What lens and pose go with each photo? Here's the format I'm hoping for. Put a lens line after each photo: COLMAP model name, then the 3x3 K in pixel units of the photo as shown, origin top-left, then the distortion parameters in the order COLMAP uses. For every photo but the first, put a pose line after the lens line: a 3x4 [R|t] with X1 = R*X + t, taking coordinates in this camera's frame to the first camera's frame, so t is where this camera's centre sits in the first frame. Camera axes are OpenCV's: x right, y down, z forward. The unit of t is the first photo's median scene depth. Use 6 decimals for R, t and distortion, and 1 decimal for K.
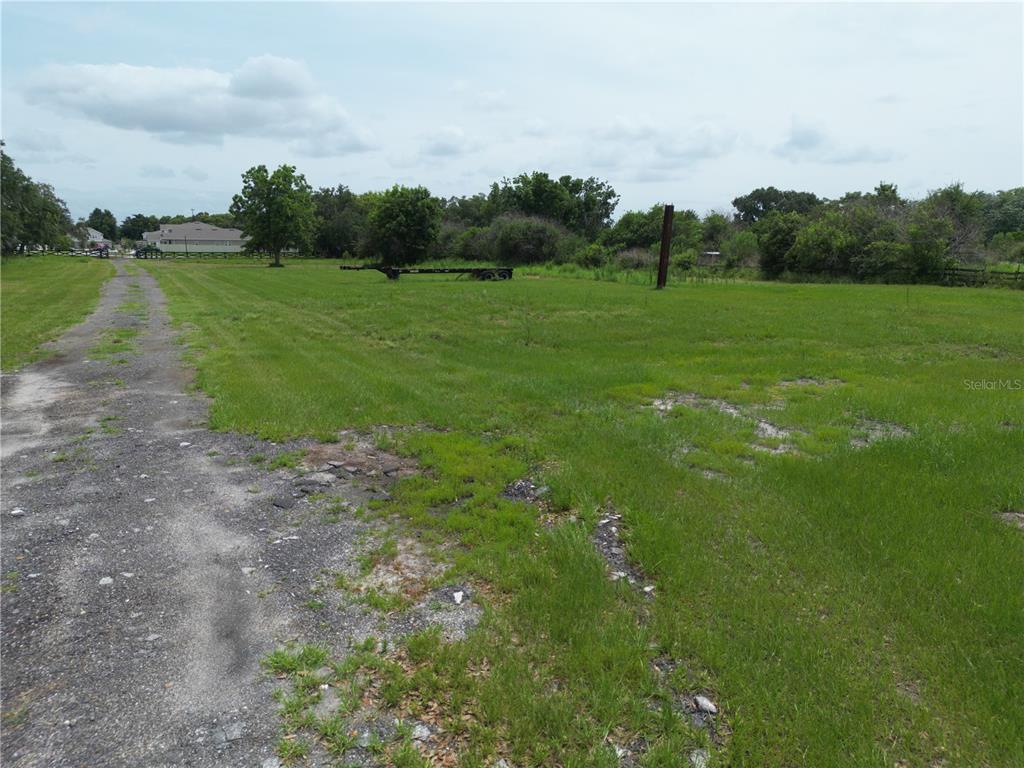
lens RADIAL K [[716.8, 0, 511.1], [0, 716.8, 382.4], [0, 0, 1]] dist [0.050446, -0.037686]
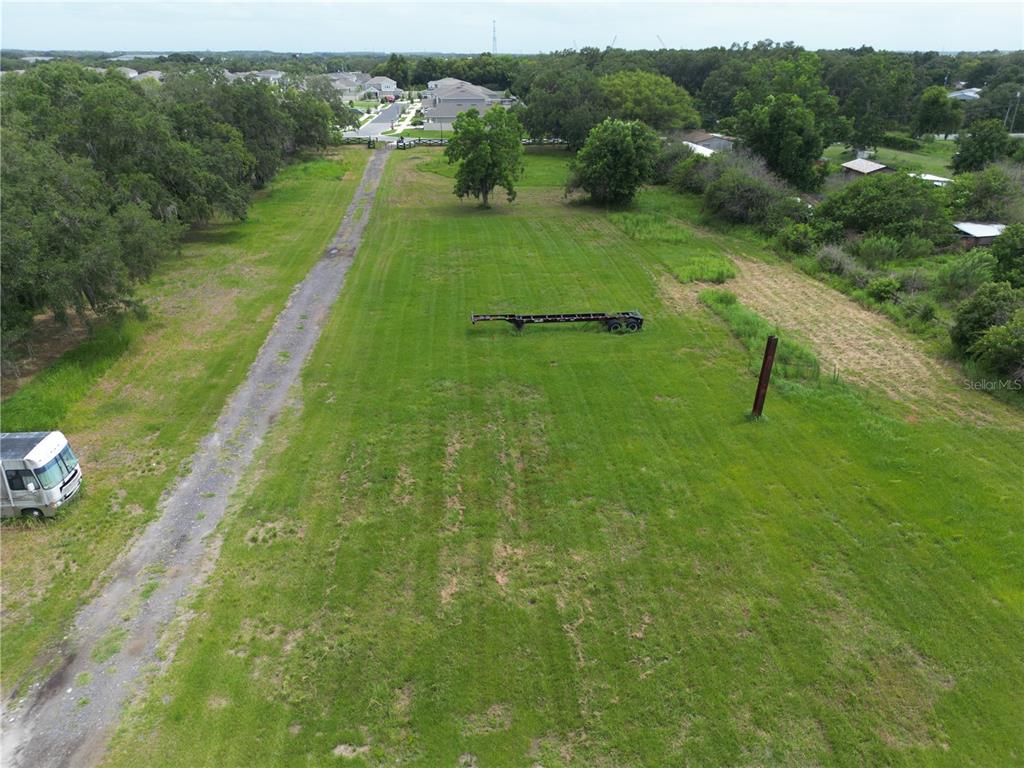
lens RADIAL K [[716.8, 0, 503.2], [0, 716.8, 386.3], [0, 0, 1]] dist [0.050446, -0.037686]
pose [[0.925500, 0.148824, -0.348284, 0.094942], [-0.065994, 0.968864, 0.238636, -0.154304], [0.372954, -0.197873, 0.906505, 0.020774]]
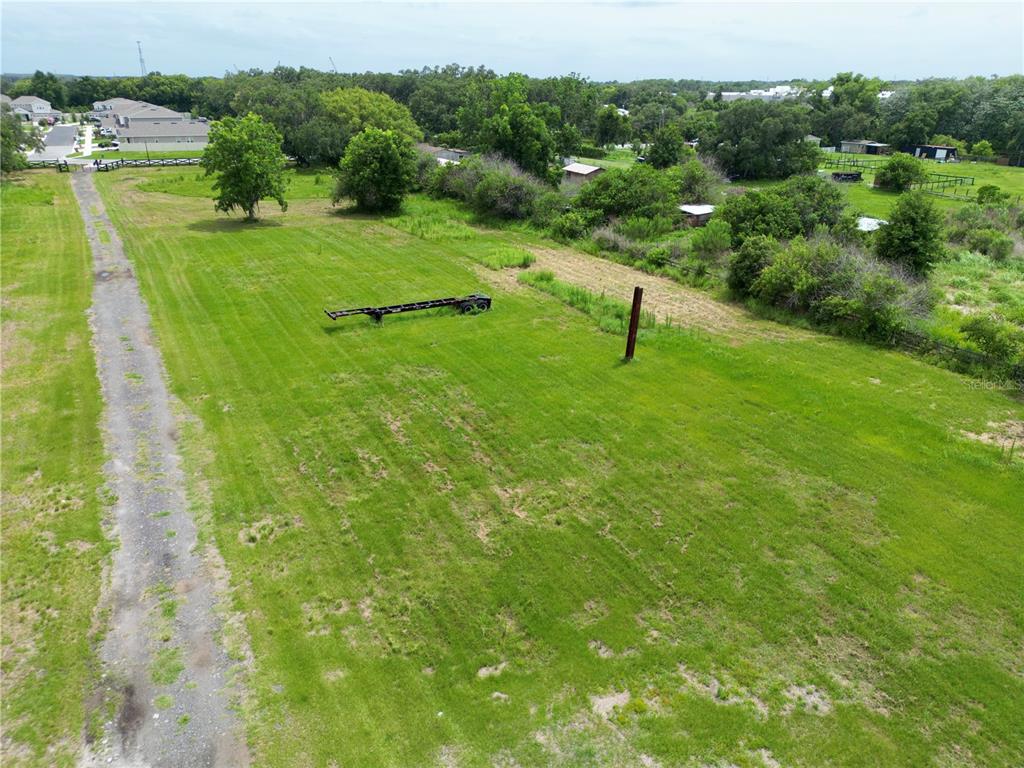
lens RADIAL K [[716.8, 0, 510.0], [0, 716.8, 386.4], [0, 0, 1]] dist [0.050446, -0.037686]
pose [[0.999594, -0.013264, 0.025235, 0.001220], [0.007986, 0.980010, 0.198786, -0.128074], [-0.027367, -0.198503, 0.979718, -0.022312]]
